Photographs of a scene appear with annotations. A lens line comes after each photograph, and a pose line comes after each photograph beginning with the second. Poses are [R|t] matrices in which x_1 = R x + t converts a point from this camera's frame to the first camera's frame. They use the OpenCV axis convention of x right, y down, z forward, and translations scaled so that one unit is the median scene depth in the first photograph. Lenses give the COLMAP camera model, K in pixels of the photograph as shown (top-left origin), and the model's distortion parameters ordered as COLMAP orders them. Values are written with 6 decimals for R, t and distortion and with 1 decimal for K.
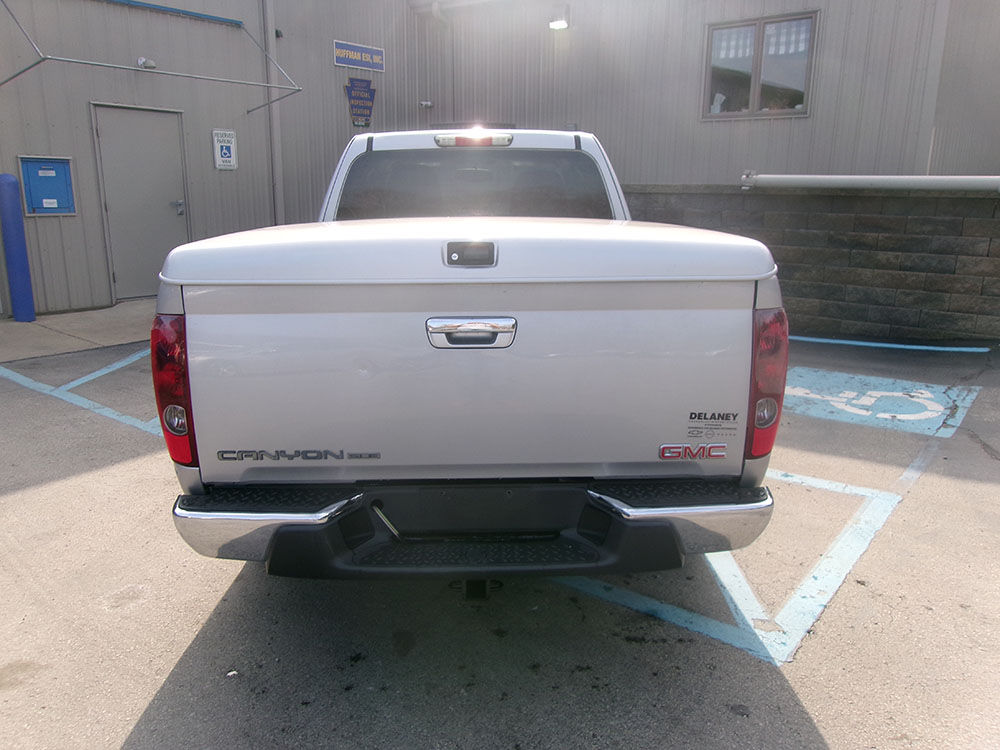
lens RADIAL K [[783.6, 0, 500.9], [0, 783.6, 371.0], [0, 0, 1]] dist [-0.029110, 0.051737]
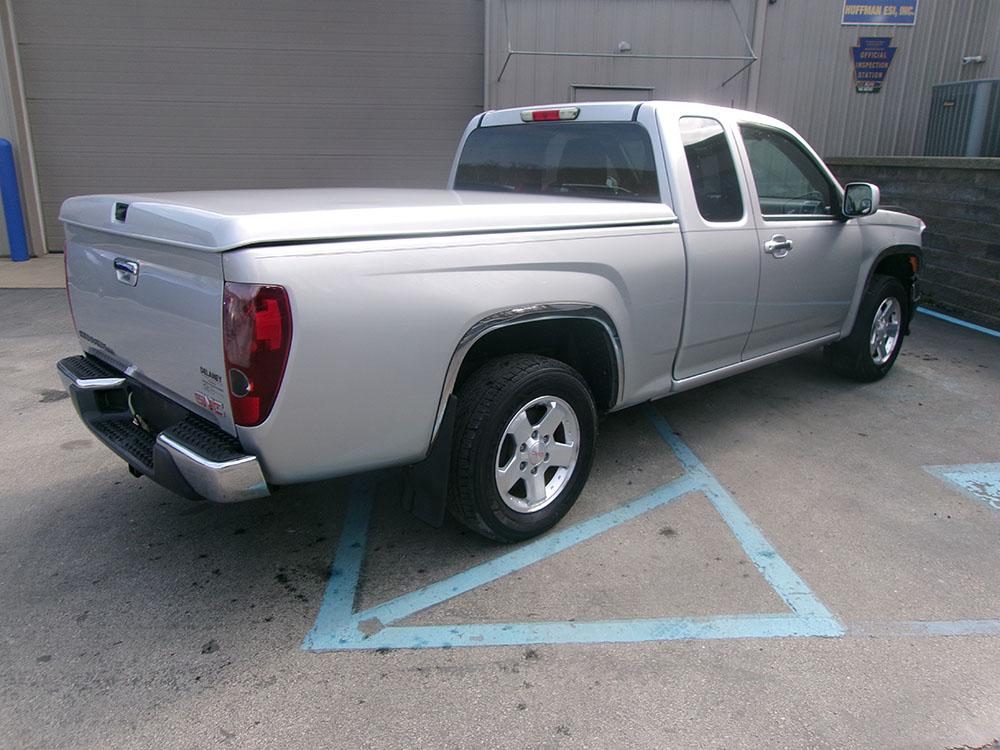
lens RADIAL K [[783.6, 0, 492.5], [0, 783.6, 374.6], [0, 0, 1]] dist [-0.029110, 0.051737]
pose [[0.658771, 0.208627, -0.722838, 0.366731], [-0.180667, 0.976537, 0.117197, -0.039629], [0.730329, 0.053387, 0.681007, 0.150952]]
